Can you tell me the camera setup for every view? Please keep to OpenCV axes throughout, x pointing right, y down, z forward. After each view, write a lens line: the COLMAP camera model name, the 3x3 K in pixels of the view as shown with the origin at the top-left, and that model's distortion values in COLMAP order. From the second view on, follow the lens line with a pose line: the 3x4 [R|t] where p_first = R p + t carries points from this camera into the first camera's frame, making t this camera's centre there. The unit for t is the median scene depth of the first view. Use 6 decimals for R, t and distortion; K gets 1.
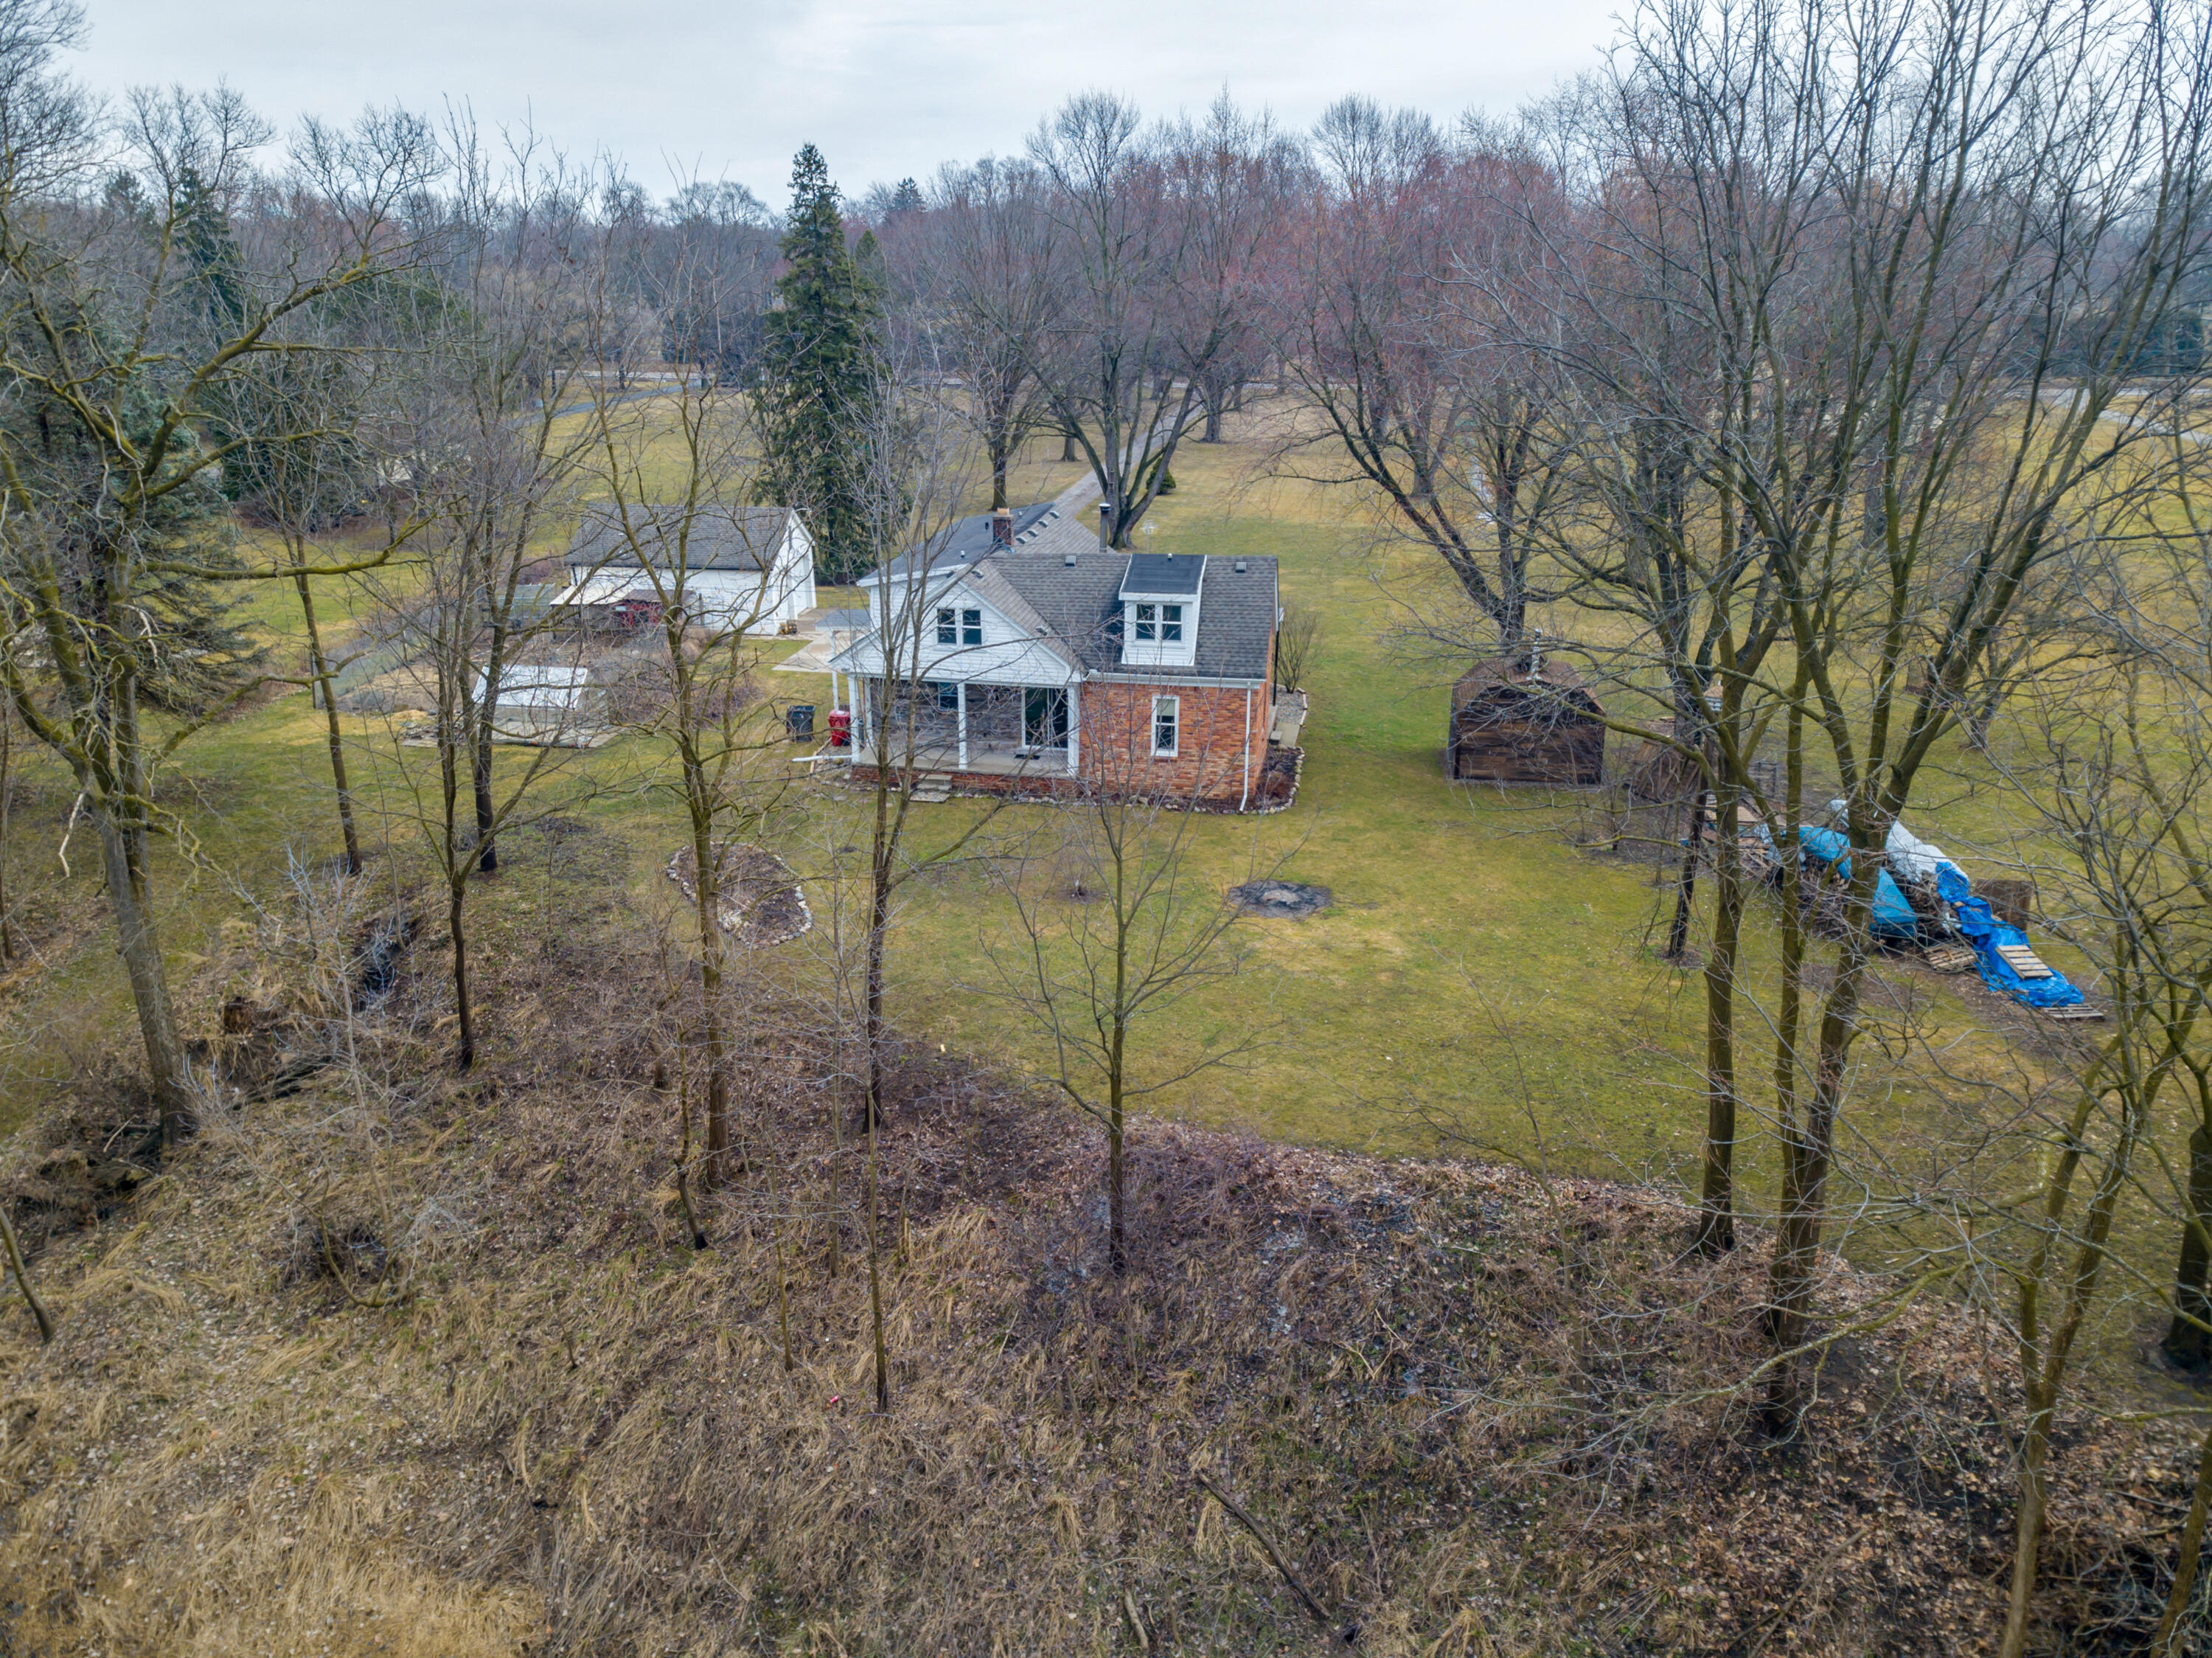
lens RADIAL K [[1500.4, 0, 1106.4], [0, 1500.4, 829.3], [0, 0, 1]] dist [0.028877, -0.006512]
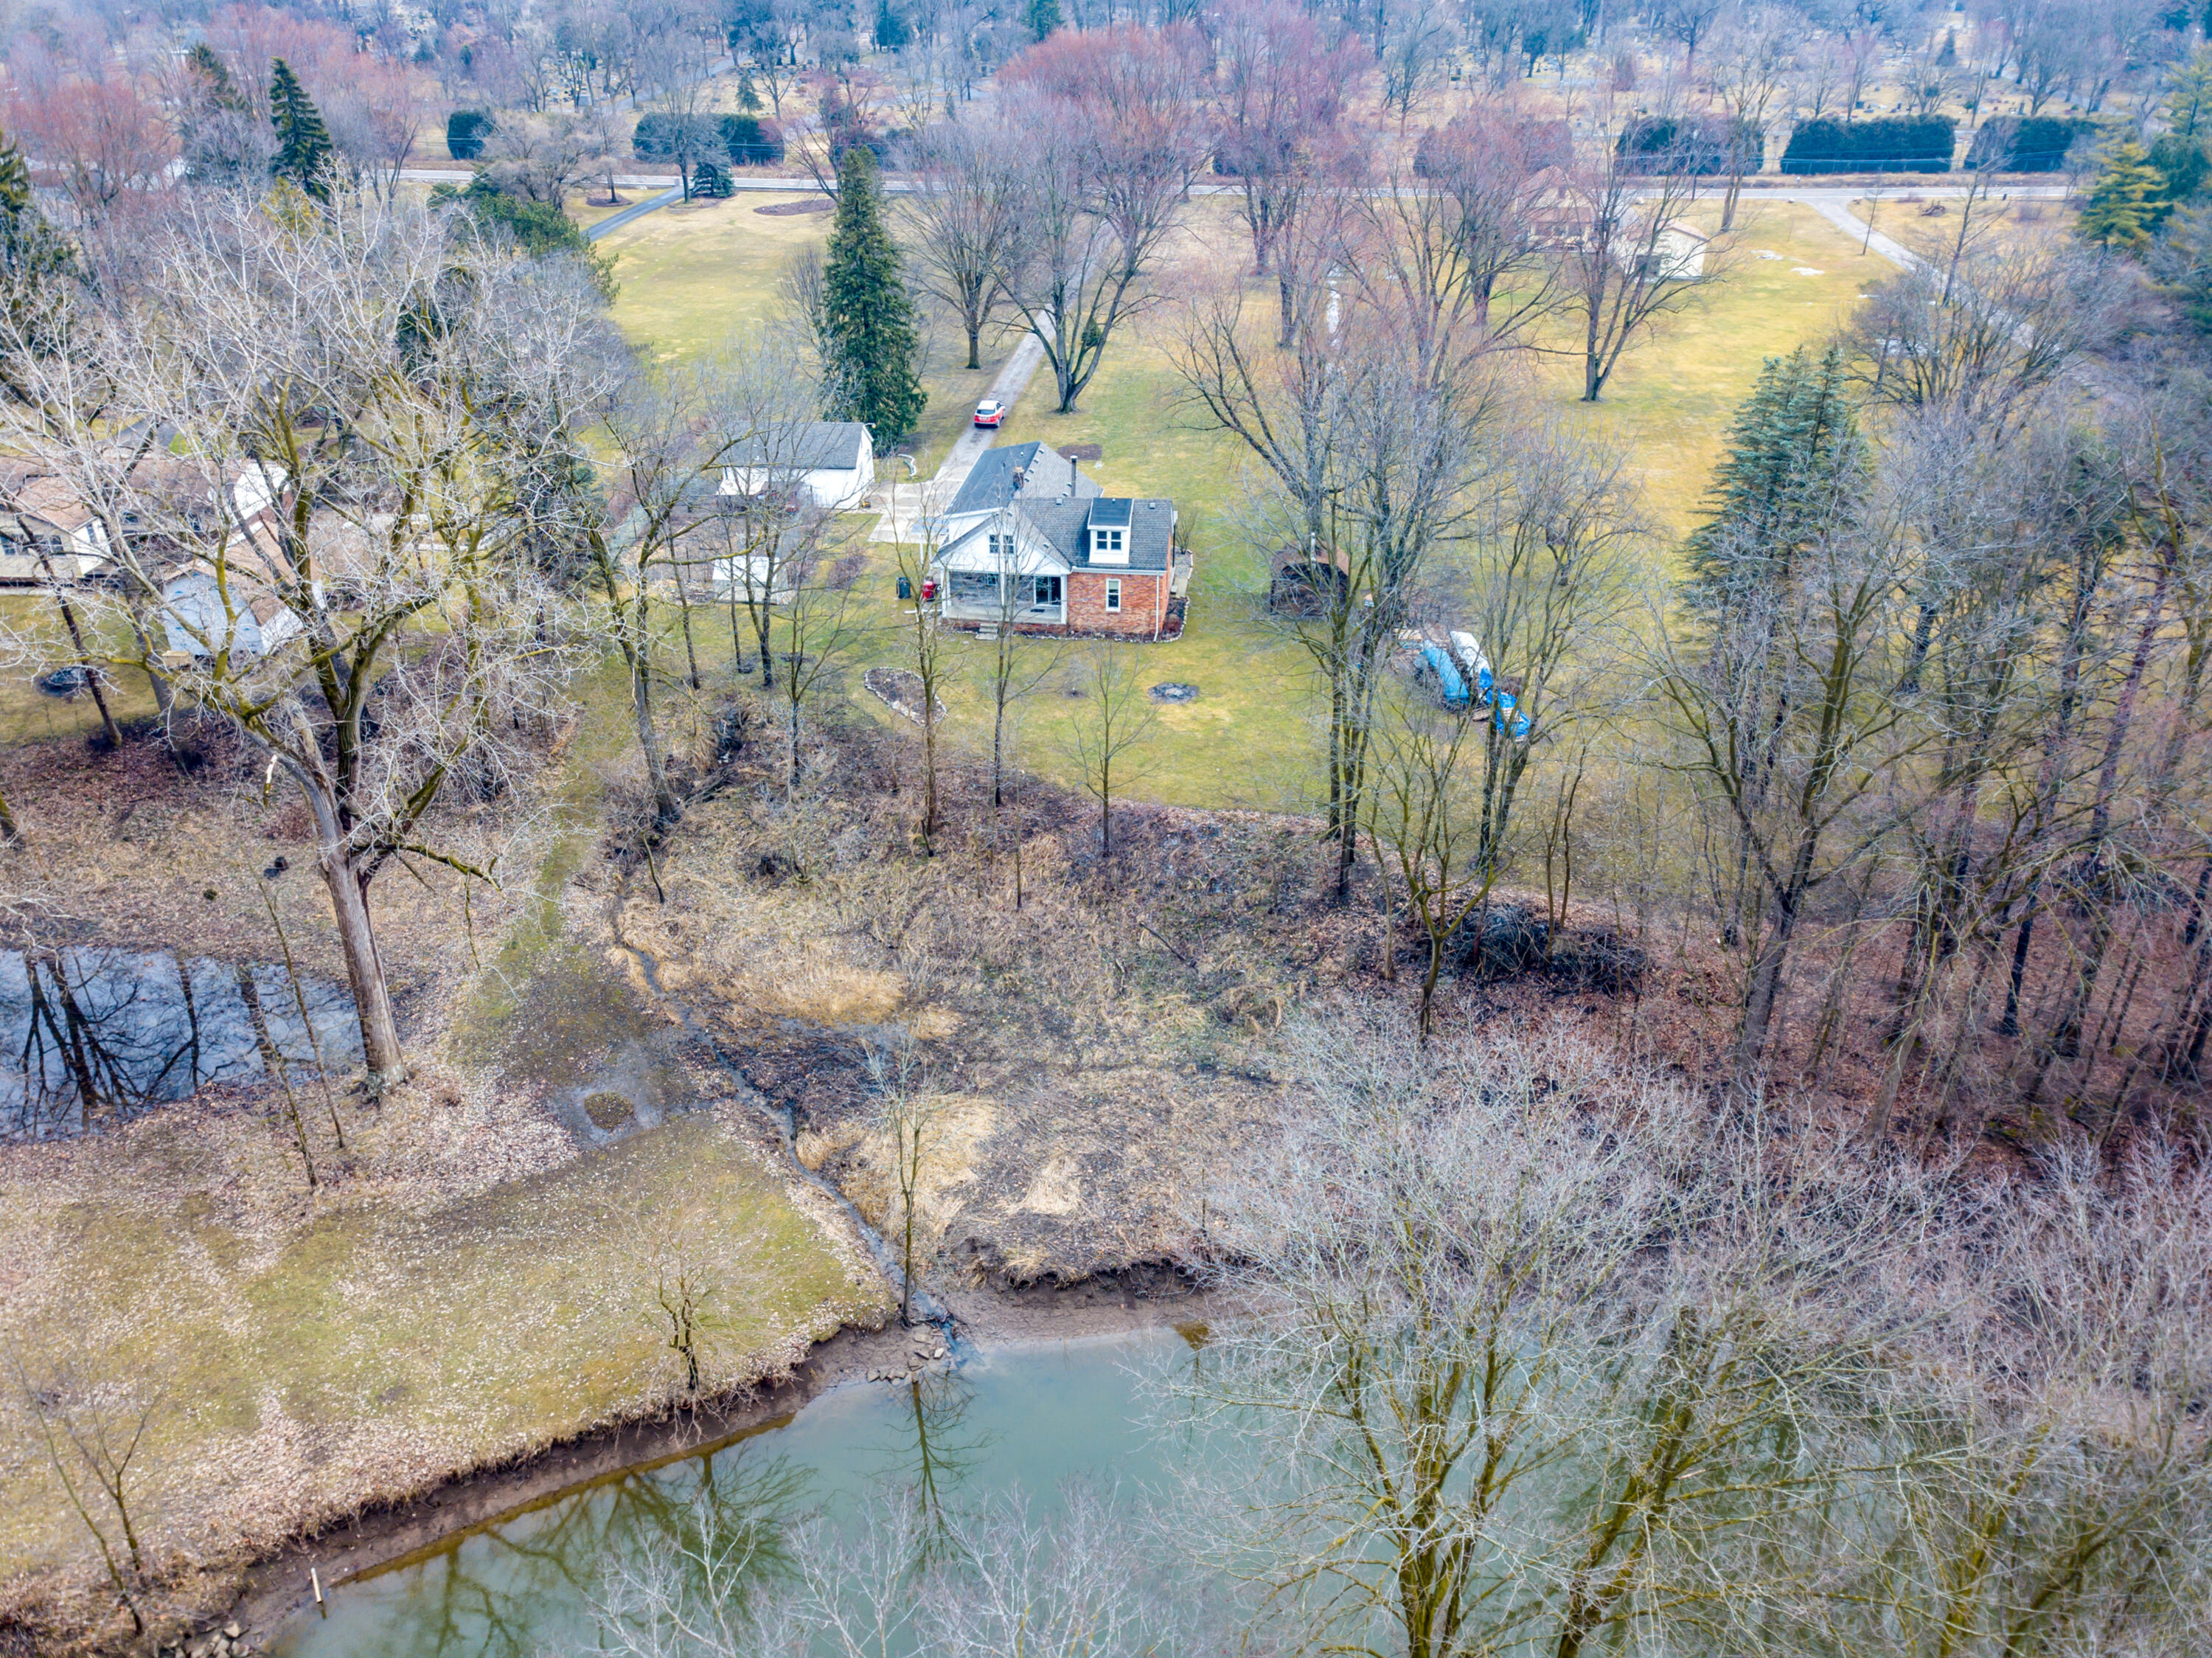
lens RADIAL K [[1500.4, 0, 1107.3], [0, 1500.4, 831.3], [0, 0, 1]] dist [0.028877, -0.006512]
pose [[0.998322, -0.032501, 0.047932, -0.099688], [0.022485, 0.980271, 0.196374, -0.218963], [-0.053369, -0.194966, 0.979357, -1.313892]]
